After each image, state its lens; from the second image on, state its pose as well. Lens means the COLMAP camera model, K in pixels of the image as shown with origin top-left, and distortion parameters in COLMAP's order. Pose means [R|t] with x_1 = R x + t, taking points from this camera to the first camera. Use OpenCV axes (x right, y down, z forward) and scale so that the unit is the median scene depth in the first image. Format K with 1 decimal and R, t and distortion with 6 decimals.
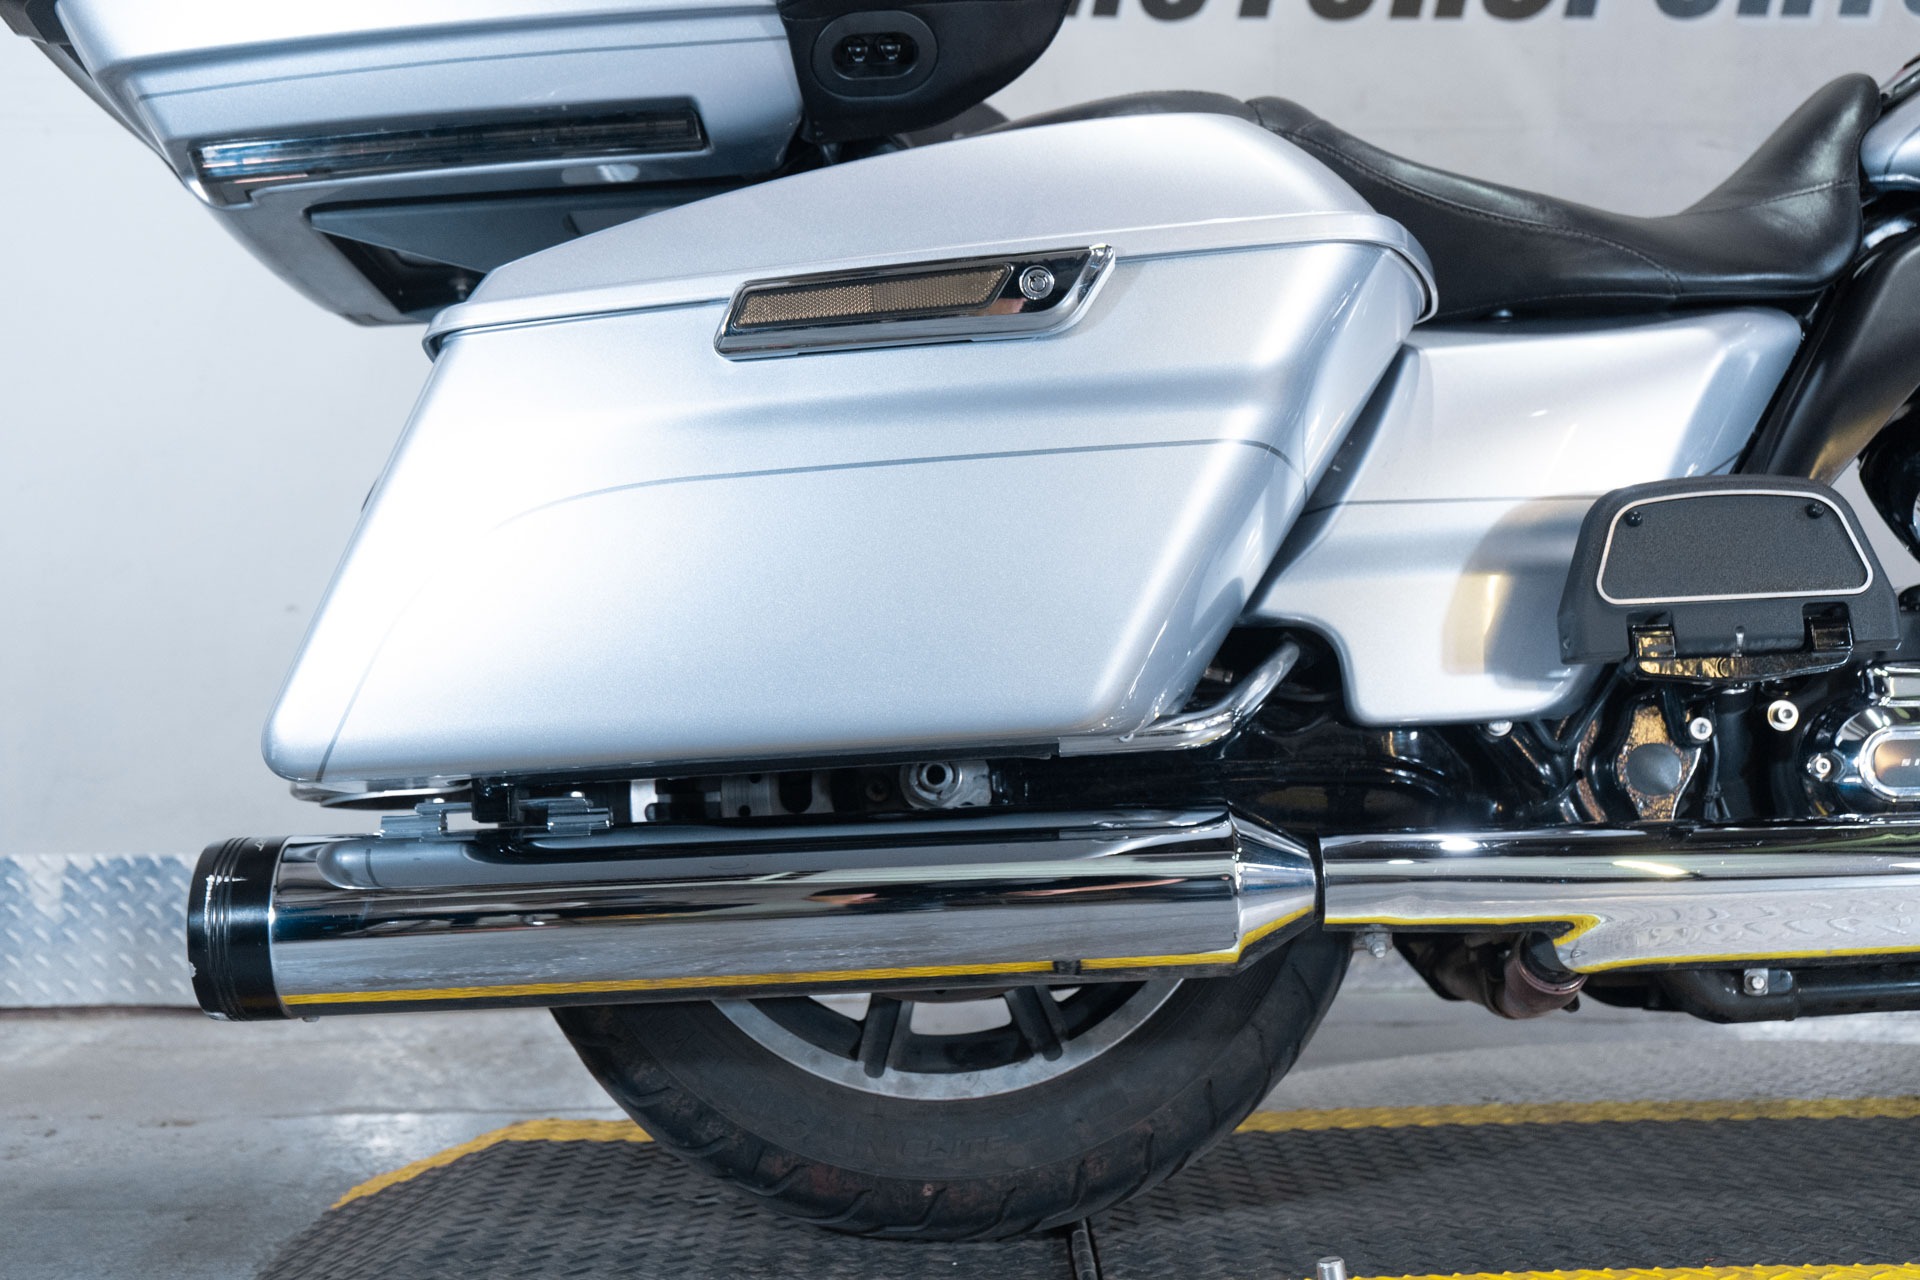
lens RADIAL K [[2397.8, 0, 938.2], [0, 2397.8, 633.8], [0, 0, 1]] dist [0.035594, 0.000000]
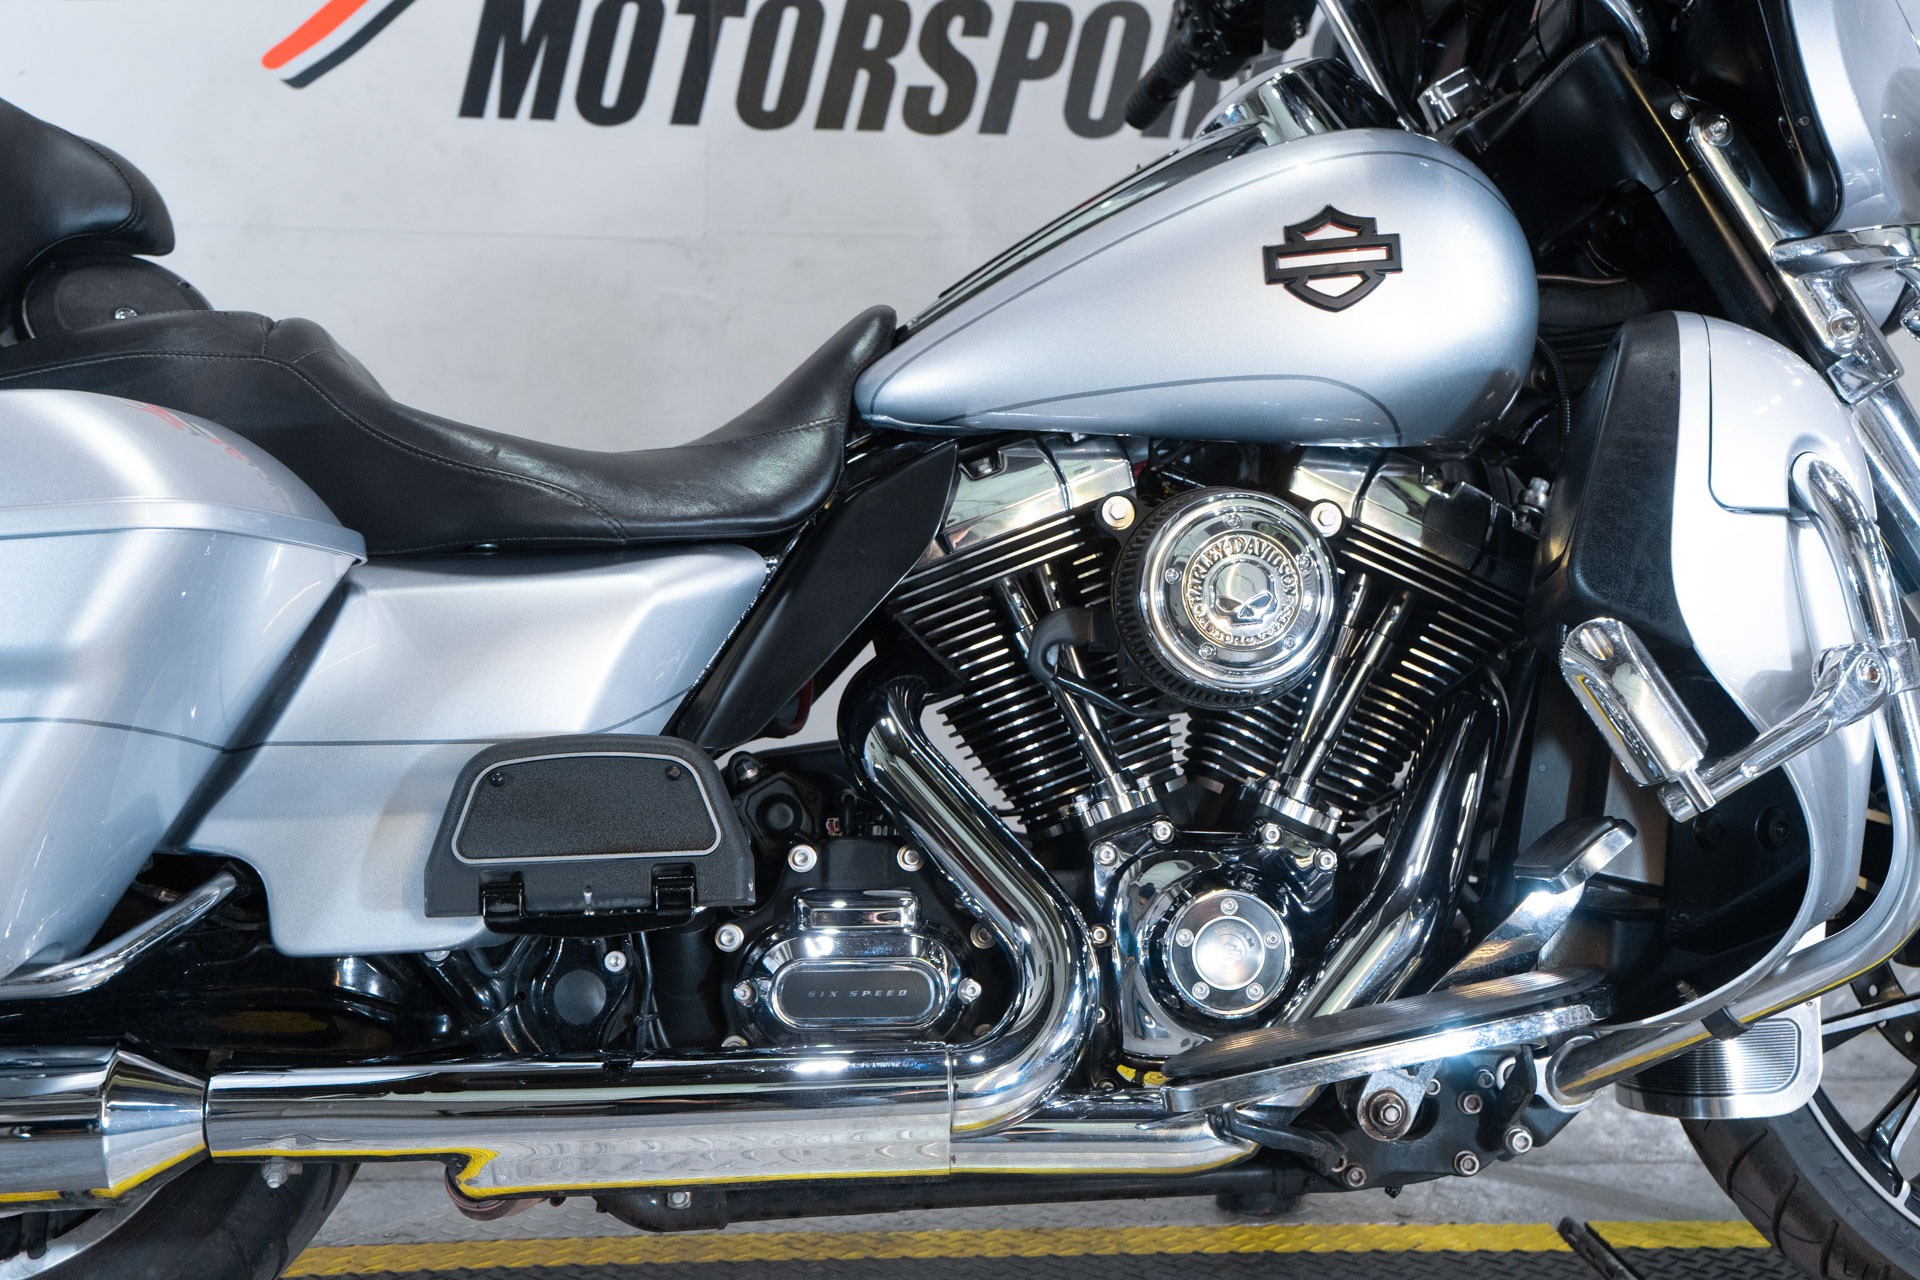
lens RADIAL K [[2222.2, 0, 947.7], [0, 2222.2, 646.7], [0, 0, 1]] dist [0.015168, 0.000000]
pose [[0.998192, 0.014813, 0.058252, 0.252334], [-0.016885, 0.999236, 0.035241, -0.084106], [-0.057685, -0.036161, 0.997680, 0.017984]]
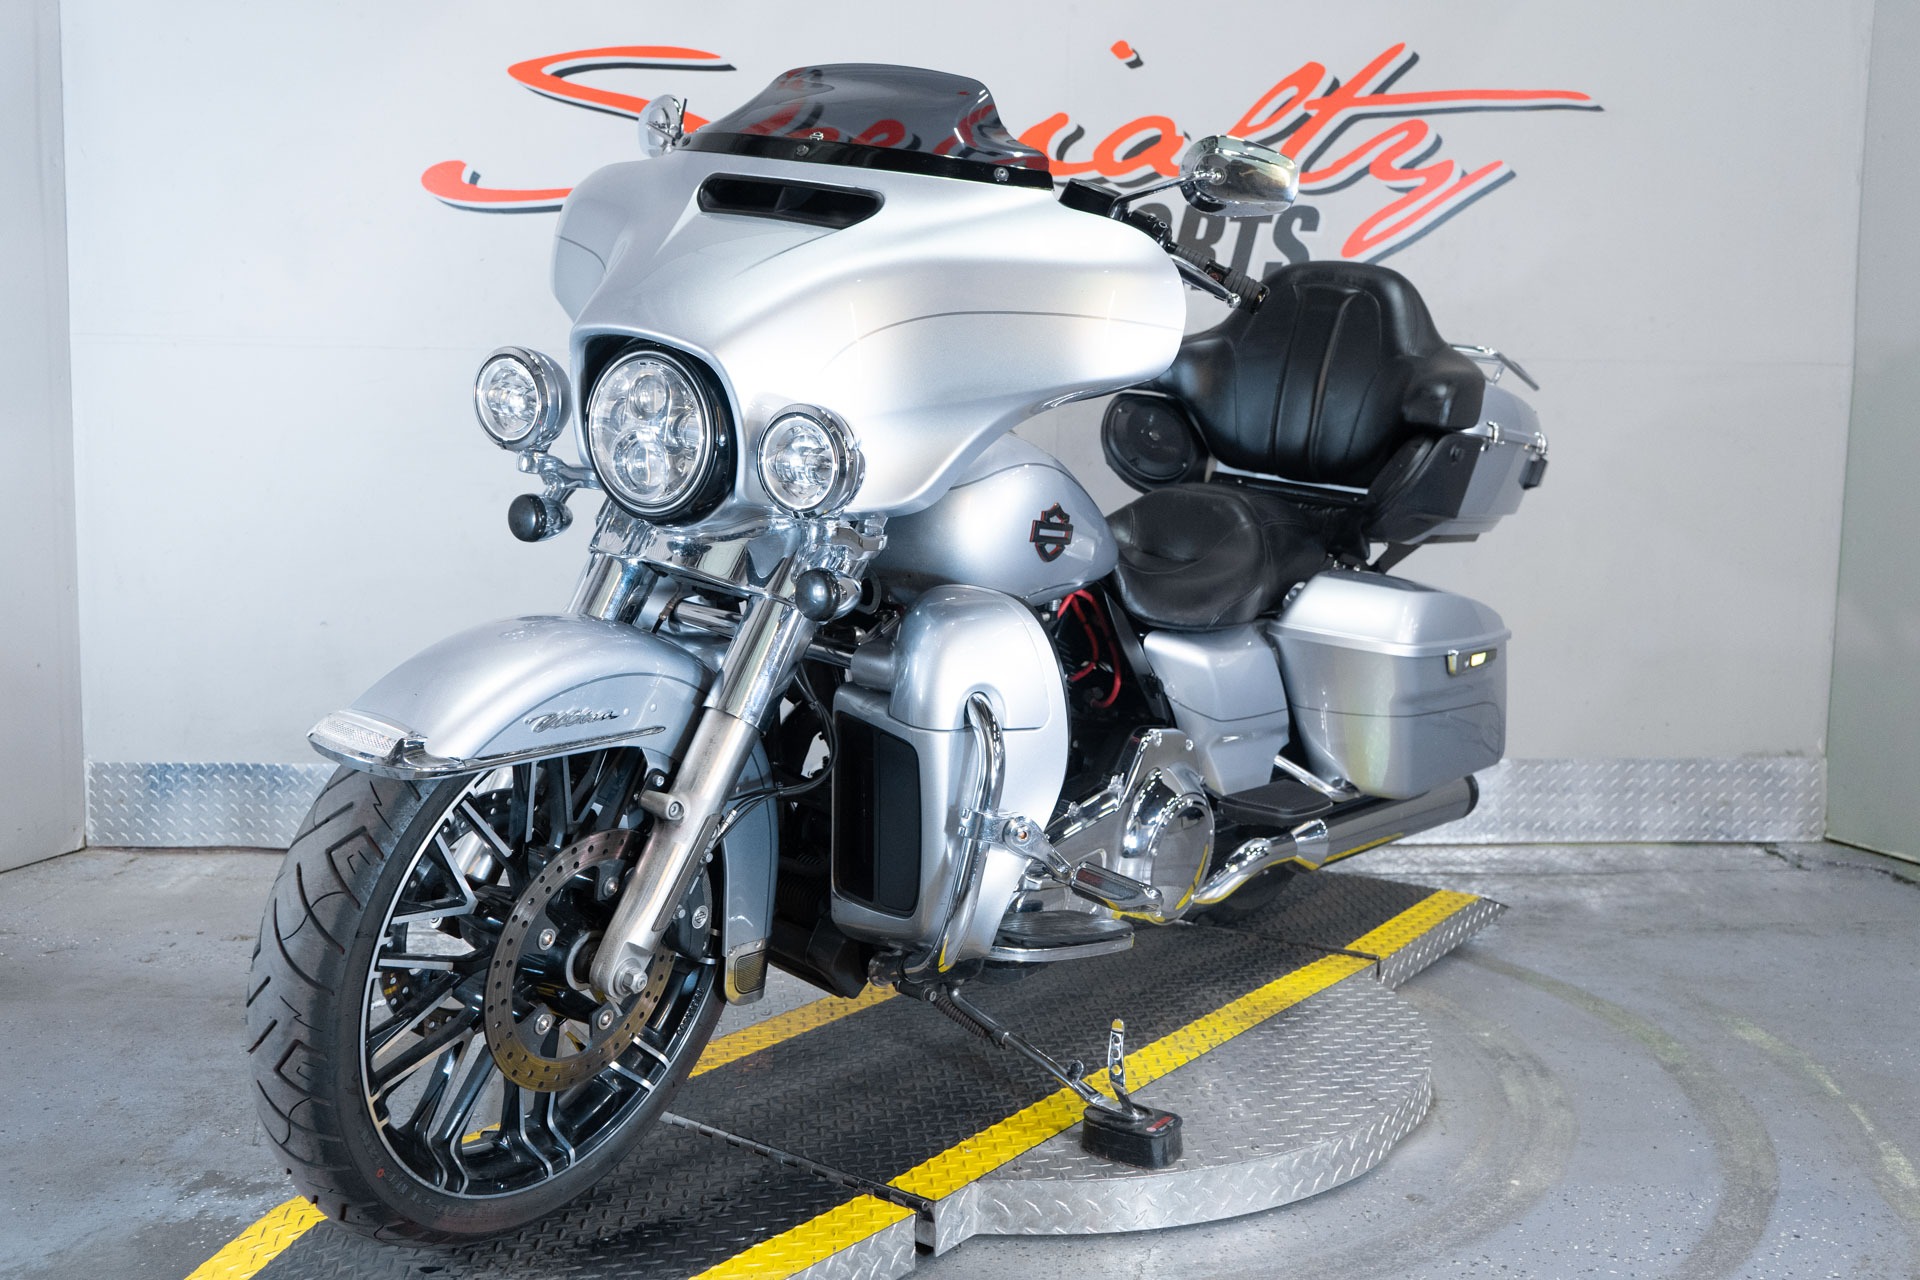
lens RADIAL K [[1764.8, 0, 962.2], [0, 1764.8, 641.4], [0, 0, 1]] dist [-0.010174, 0.028104]
pose [[0.999814, 0.012623, 0.014576, 0.226863], [-0.014160, 0.993756, 0.110671, -0.190532], [-0.013088, -0.110856, 0.993750, -0.354033]]
